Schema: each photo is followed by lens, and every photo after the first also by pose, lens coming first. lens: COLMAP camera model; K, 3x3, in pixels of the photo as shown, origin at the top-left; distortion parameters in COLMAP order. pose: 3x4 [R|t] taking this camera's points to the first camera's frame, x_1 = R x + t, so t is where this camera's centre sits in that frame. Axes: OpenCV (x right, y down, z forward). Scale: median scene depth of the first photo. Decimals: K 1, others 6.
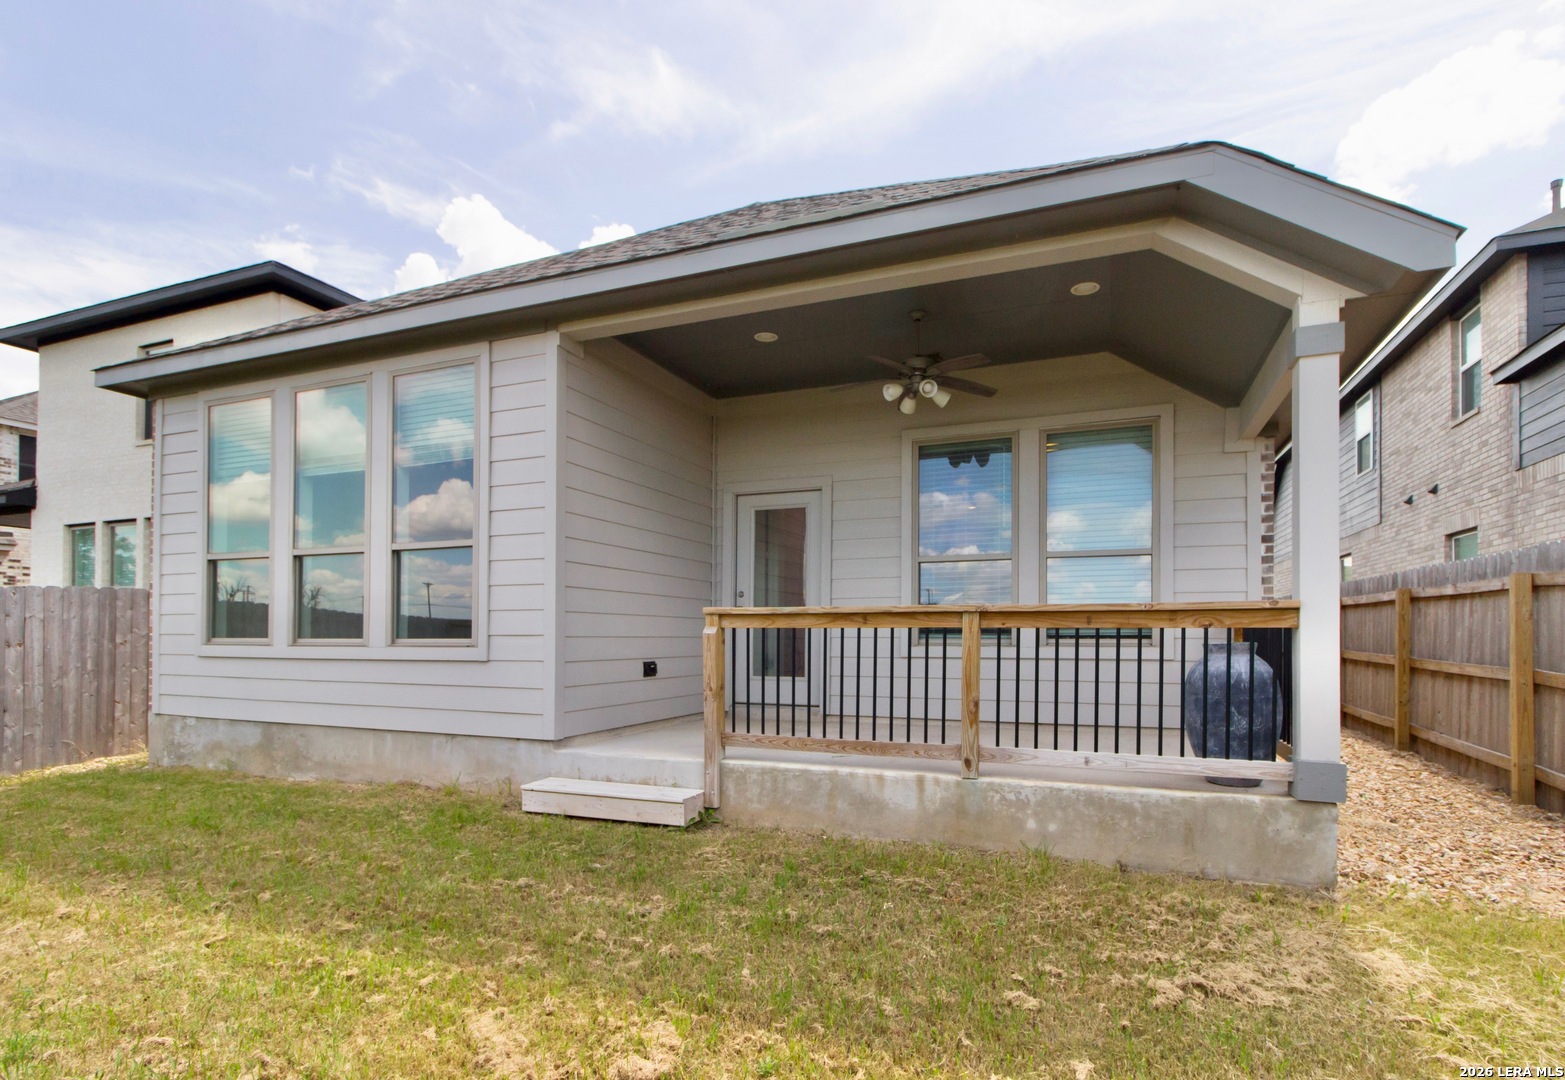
lens RADIAL K [[766.0, 0, 790.1], [0, 766.0, 630.6], [0, 0, 1]] dist [-0.001165, 0.000579]
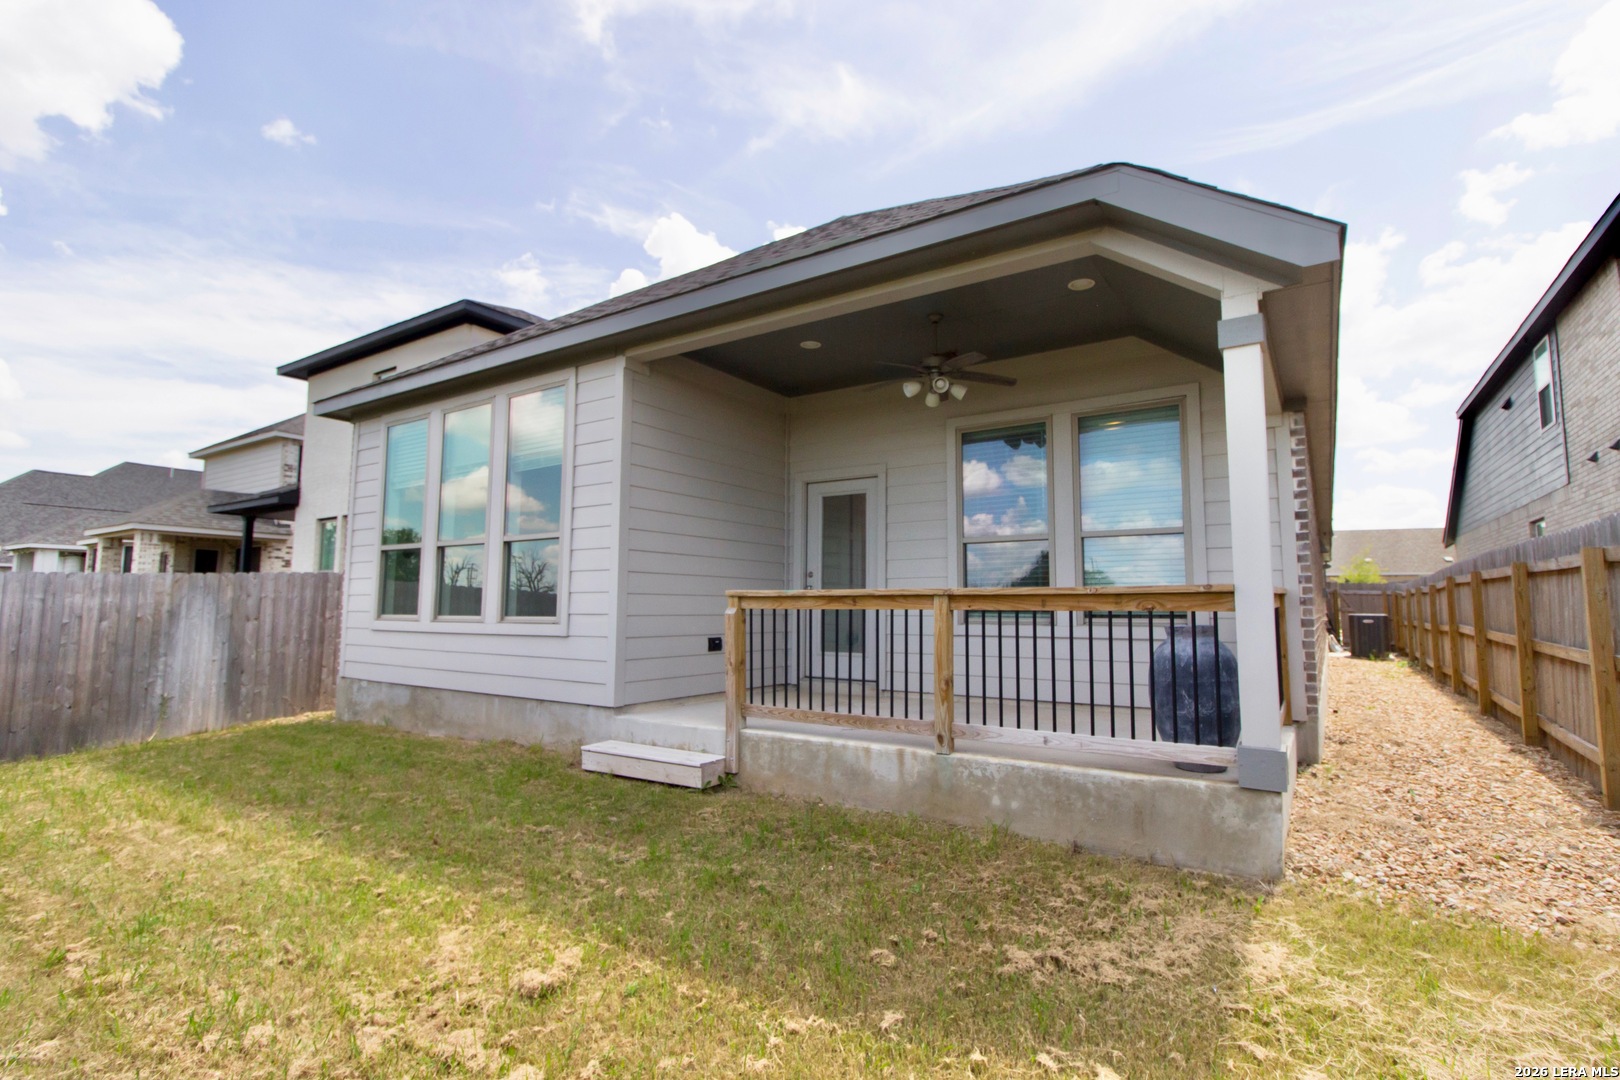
lens RADIAL K [[765.0, 0, 812.8], [0, 765.0, 534.6], [0, 0, 1]] dist [-0.003434, 0.001474]
pose [[0.978440, -0.019428, -0.205617, 0.212928], [0.000948, 0.995978, -0.089593, -0.009337], [0.206530, 0.087466, 0.974523, -0.064322]]
